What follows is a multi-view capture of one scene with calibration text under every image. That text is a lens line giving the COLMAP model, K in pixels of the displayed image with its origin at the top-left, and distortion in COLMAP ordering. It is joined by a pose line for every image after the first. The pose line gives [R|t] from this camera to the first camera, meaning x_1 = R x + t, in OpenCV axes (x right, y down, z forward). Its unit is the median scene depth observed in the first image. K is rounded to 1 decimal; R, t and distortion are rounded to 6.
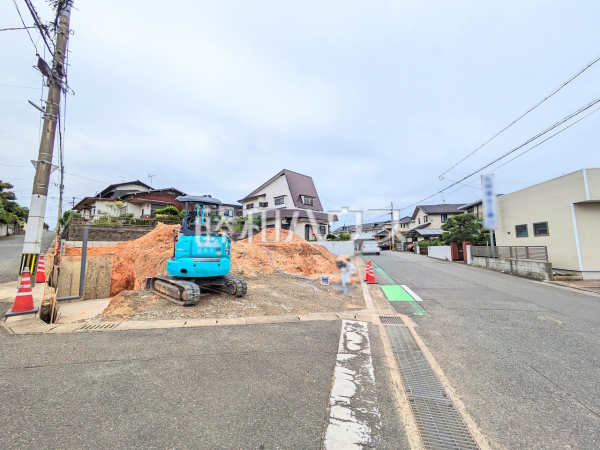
lens RADIAL K [[240.8, 0, 302.2], [0, 240.8, 223.3], [0, 0, 1]] dist [-0.001245, 0.002556]
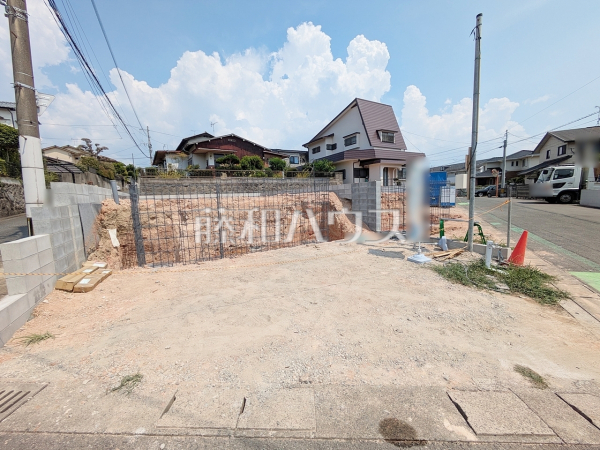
lens RADIAL K [[240.8, 0, 299.4], [0, 240.8, 222.9], [0, 0, 1]] dist [-0.001245, 0.002556]
pose [[0.958155, 0.008980, -0.286108, -0.056399], [0.051984, 0.977429, 0.204768, 0.014912], [0.281490, -0.211073, 0.936062, 0.260477]]
